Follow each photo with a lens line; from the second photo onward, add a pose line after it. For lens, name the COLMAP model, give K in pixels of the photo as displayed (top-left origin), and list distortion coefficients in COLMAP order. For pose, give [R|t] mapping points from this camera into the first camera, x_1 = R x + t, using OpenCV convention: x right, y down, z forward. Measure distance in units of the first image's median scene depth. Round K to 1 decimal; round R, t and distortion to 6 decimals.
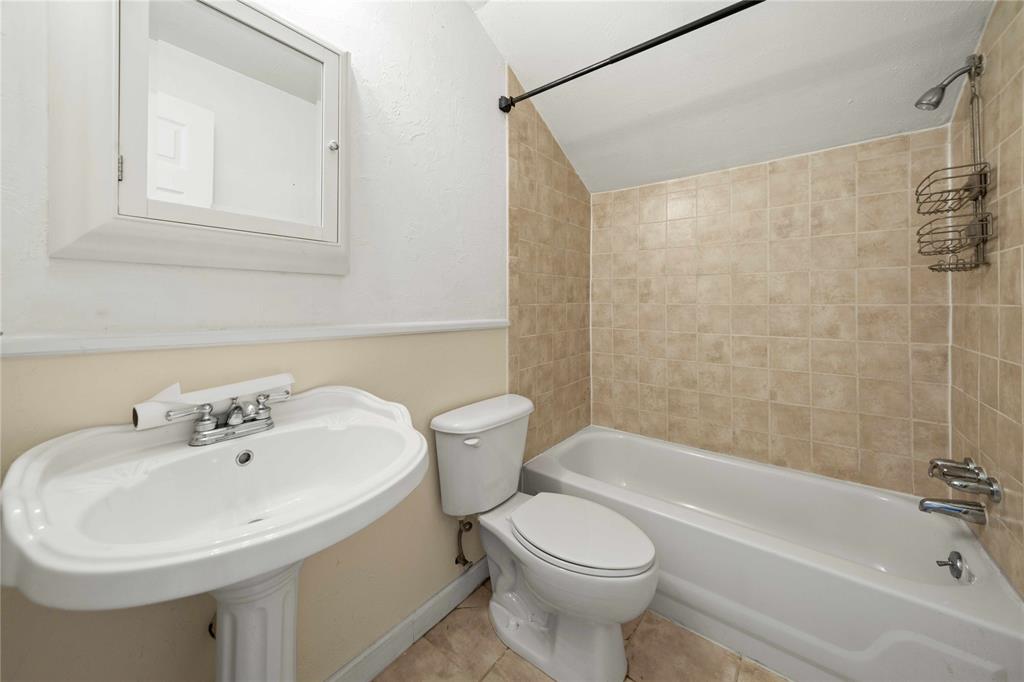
lens RADIAL K [[364.2, 0, 505.0], [0, 364.2, 304.2], [0, 0, 1]] dist [0.007662, -0.000051]
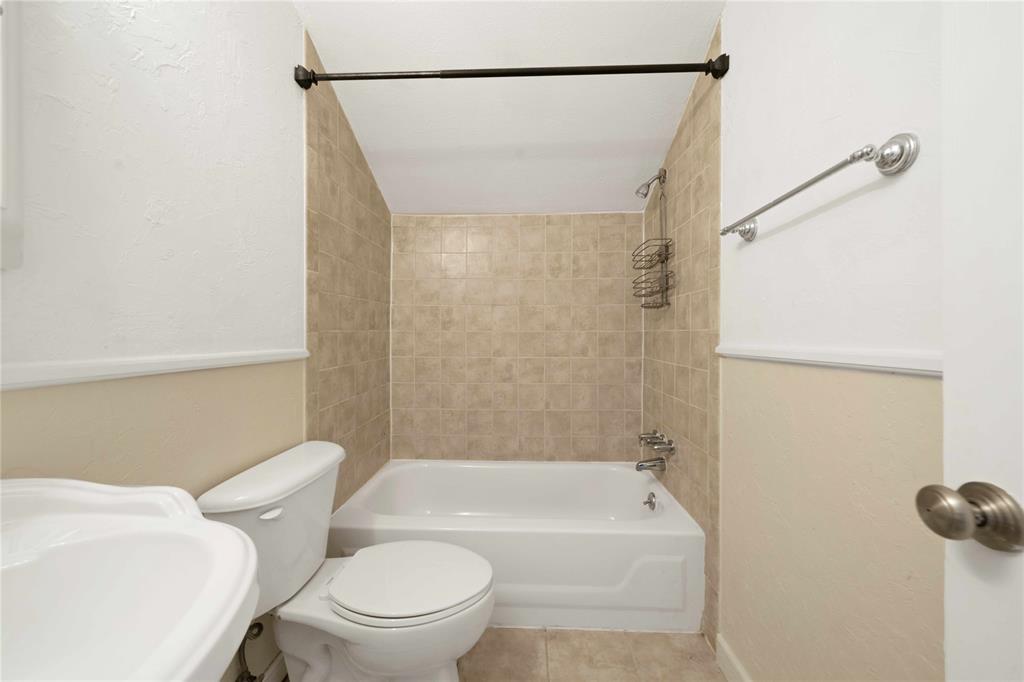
lens RADIAL K [[364.2, 0, 510.7], [0, 364.2, 336.1], [0, 0, 1]] dist [0.007662, -0.000051]
pose [[0.814715, -0.006754, 0.579823, -0.092319], [0.003461, 0.999971, 0.006785, 0.009421], [-0.579852, -0.003521, 0.814714, 0.085443]]
